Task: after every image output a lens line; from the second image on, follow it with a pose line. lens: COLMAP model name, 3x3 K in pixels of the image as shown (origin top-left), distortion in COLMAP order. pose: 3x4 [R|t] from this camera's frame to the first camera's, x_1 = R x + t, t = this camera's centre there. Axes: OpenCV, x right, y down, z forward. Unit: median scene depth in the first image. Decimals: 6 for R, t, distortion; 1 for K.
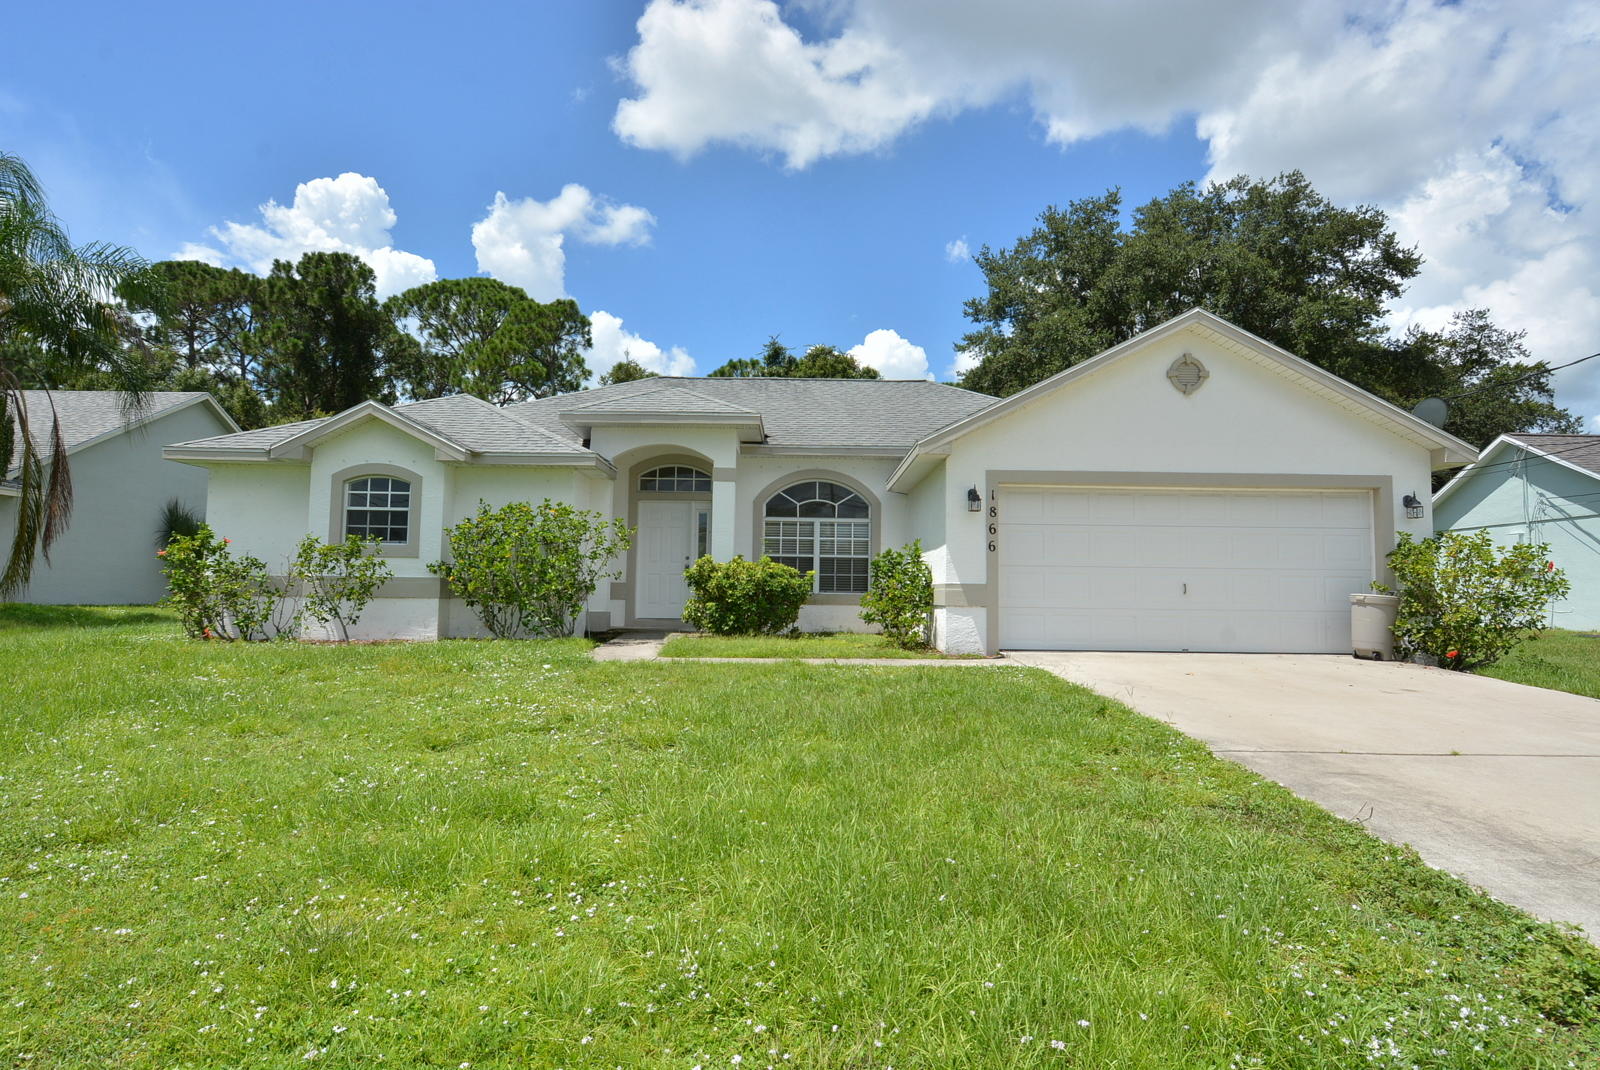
lens RADIAL K [[924.5, 0, 812.3], [0, 924.5, 533.4], [0, 0, 1]] dist [-0.002868, -0.001167]
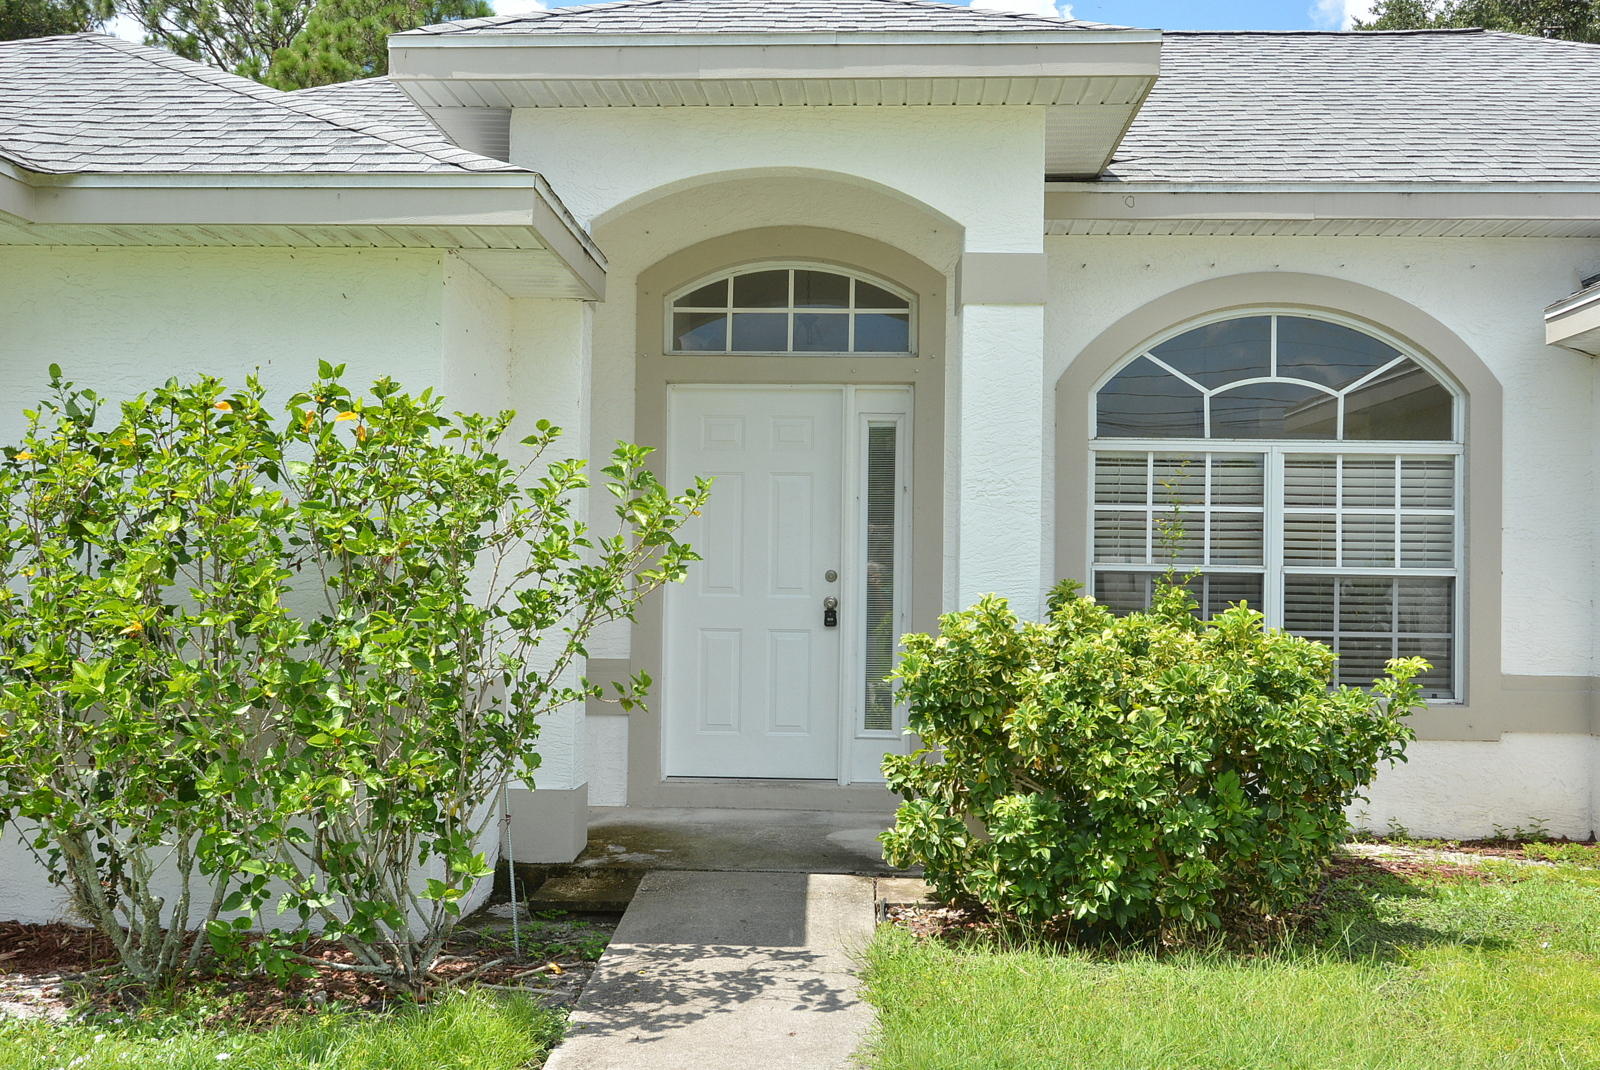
lens RADIAL K [[1647.9, 0, 805.3], [0, 1647.9, 530.9], [0, 0, 1]] dist [0.007272, 0.000000]
pose [[0.998640, -0.000366, -0.052135, -0.117444], [0.002463, 0.999190, 0.040171, -0.009423], [0.052079, -0.040245, 0.997832, 0.475903]]
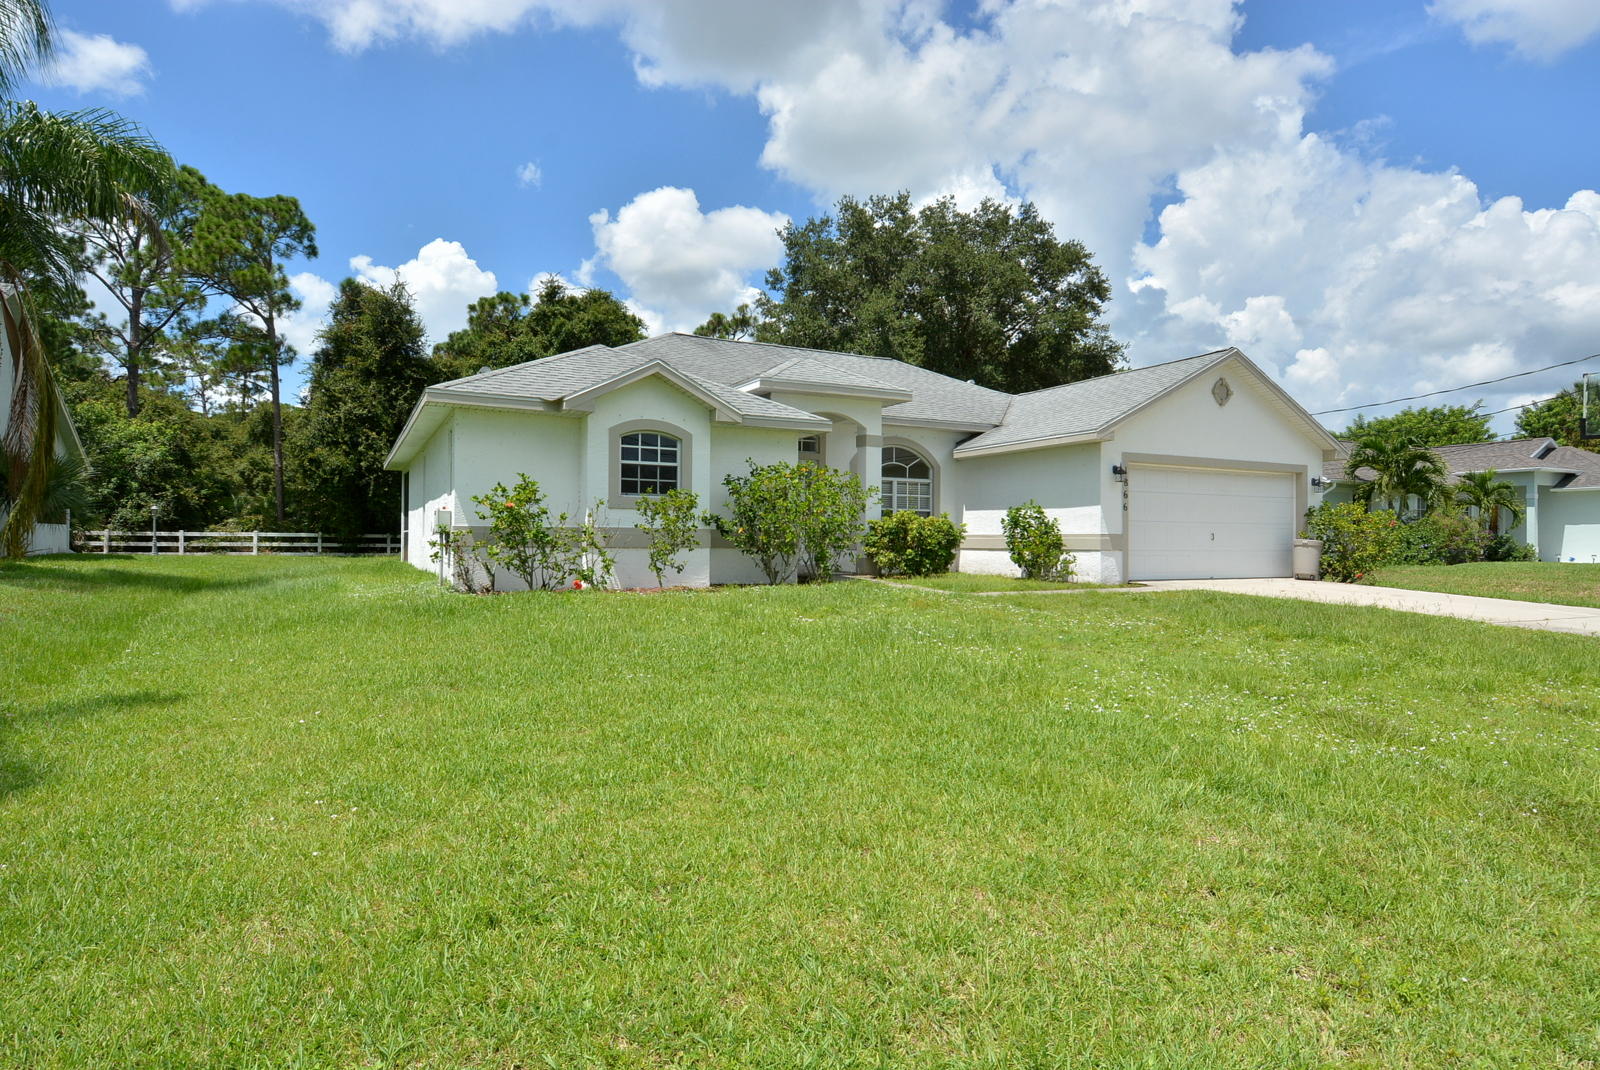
lens RADIAL K [[924.5, 0, 813.8], [0, 924.5, 538.6], [0, 0, 1]] dist [-0.002868, -0.001167]
pose [[0.880238, -0.005825, 0.474497, -0.665376], [-0.027379, 0.997636, 0.063037, -0.010608], [-0.473742, -0.068479, 0.877997, -0.008839]]
